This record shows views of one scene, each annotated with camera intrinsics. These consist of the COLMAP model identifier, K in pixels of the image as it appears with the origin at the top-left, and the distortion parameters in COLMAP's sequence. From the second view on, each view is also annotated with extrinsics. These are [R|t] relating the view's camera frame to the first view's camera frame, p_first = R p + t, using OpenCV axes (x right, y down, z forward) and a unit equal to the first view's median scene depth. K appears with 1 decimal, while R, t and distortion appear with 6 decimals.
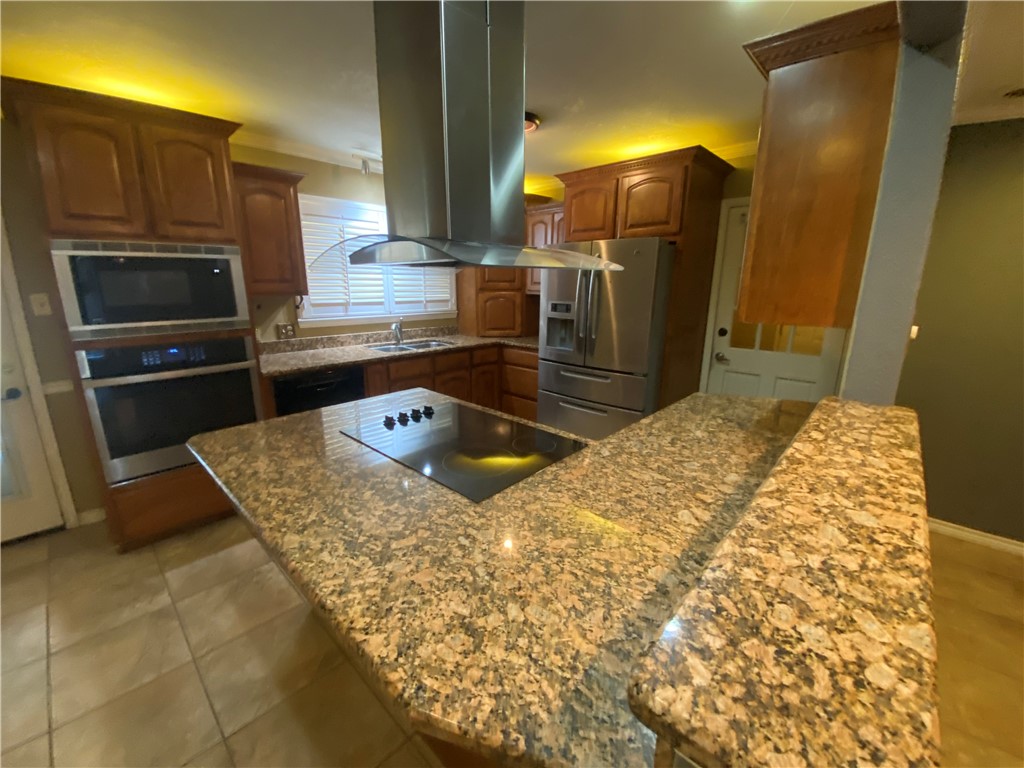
lens RADIAL K [[415.1, 0, 510.7], [0, 415.1, 382.2], [0, 0, 1]] dist [0.011443, -0.014632]
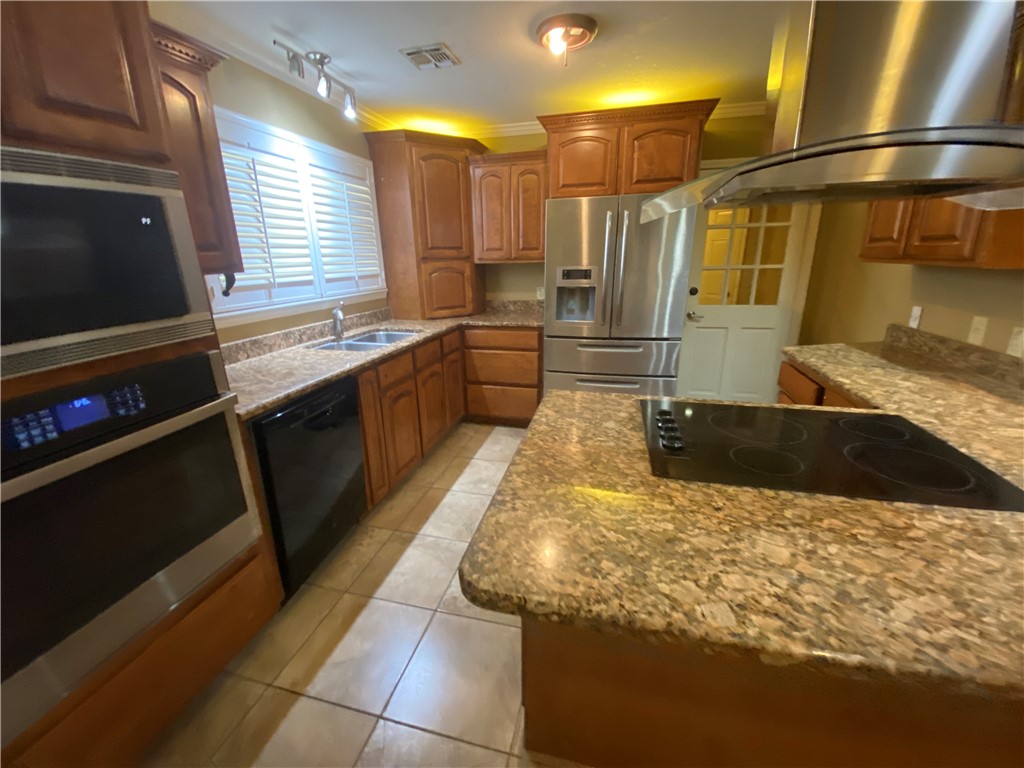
lens RADIAL K [[415.1, 0, 509.2], [0, 415.1, 382.2], [0, 0, 1]] dist [0.011443, -0.014632]
pose [[0.875575, -0.163186, 0.454685, -0.726882], [0.138112, 0.986491, 0.088092, -0.086486], [-0.462918, -0.014334, 0.886285, 0.476950]]
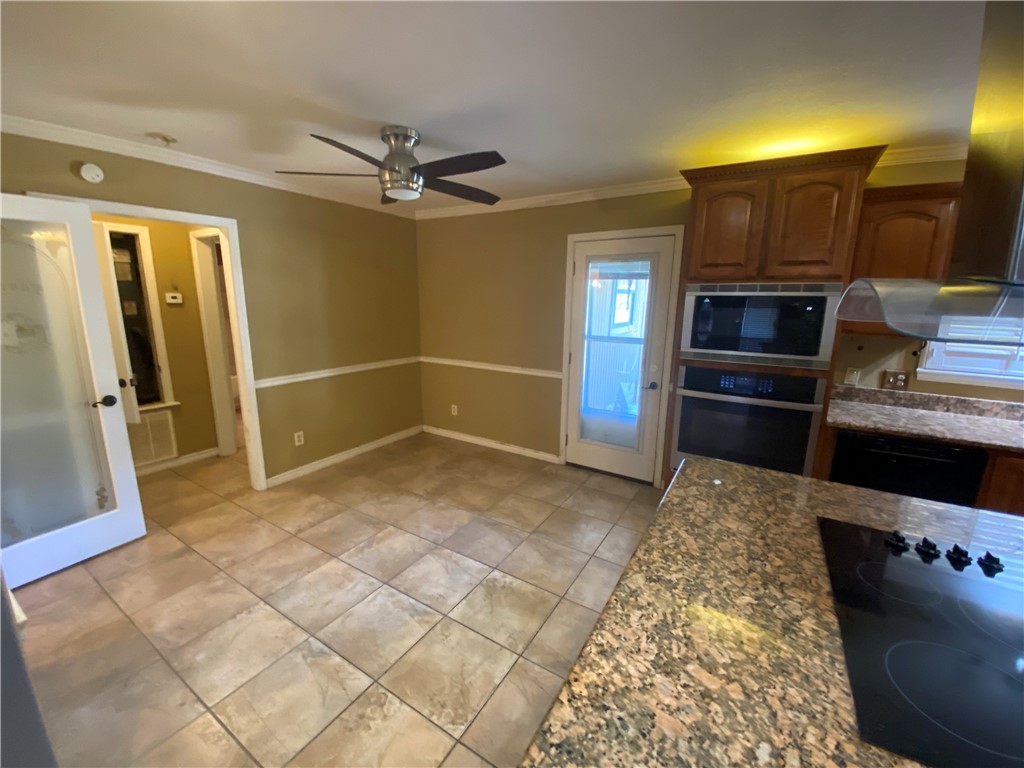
lens RADIAL K [[415.1, 0, 509.3], [0, 415.1, 382.3], [0, 0, 1]] dist [0.011443, -0.014632]
pose [[0.192436, 0.191764, -0.962390, 0.157799], [-0.247528, 0.958493, 0.141493, -0.081140], [0.949578, 0.210991, 0.231915, 0.176462]]
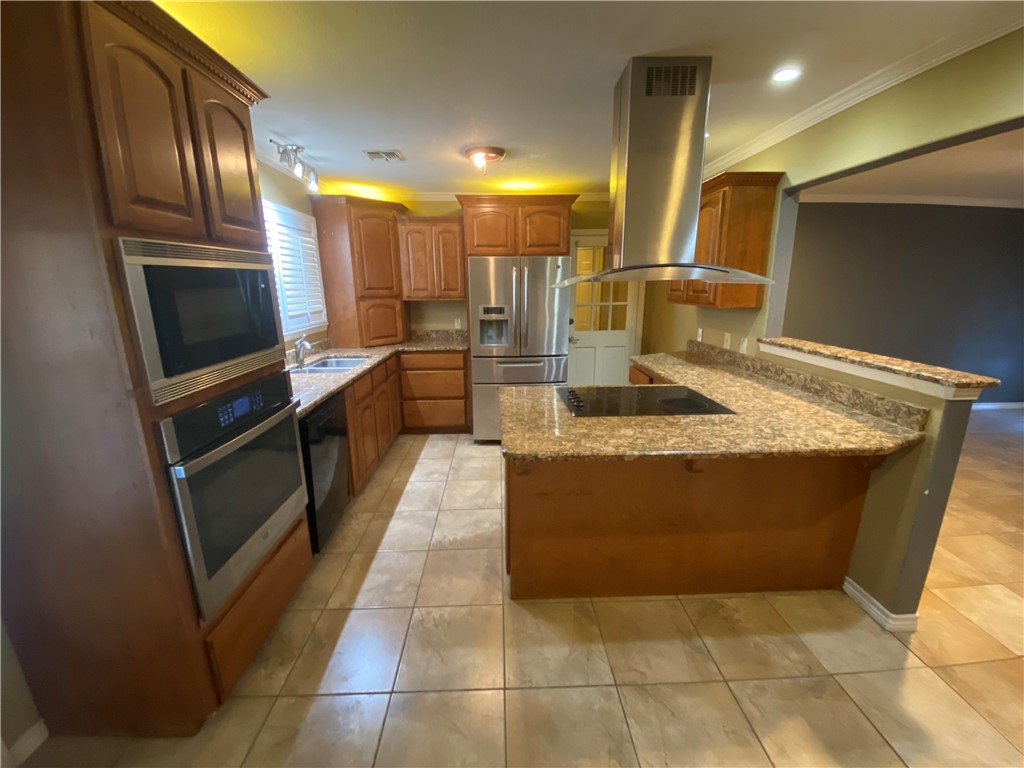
lens RADIAL K [[415.1, 0, 510.0], [0, 415.1, 381.9], [0, 0, 1]] dist [0.011443, -0.014632]
pose [[0.704436, -0.178049, 0.687073, -1.156055], [0.182102, 0.980960, 0.067504, -0.083647], [-0.686010, 0.077565, 0.723446, 0.207996]]
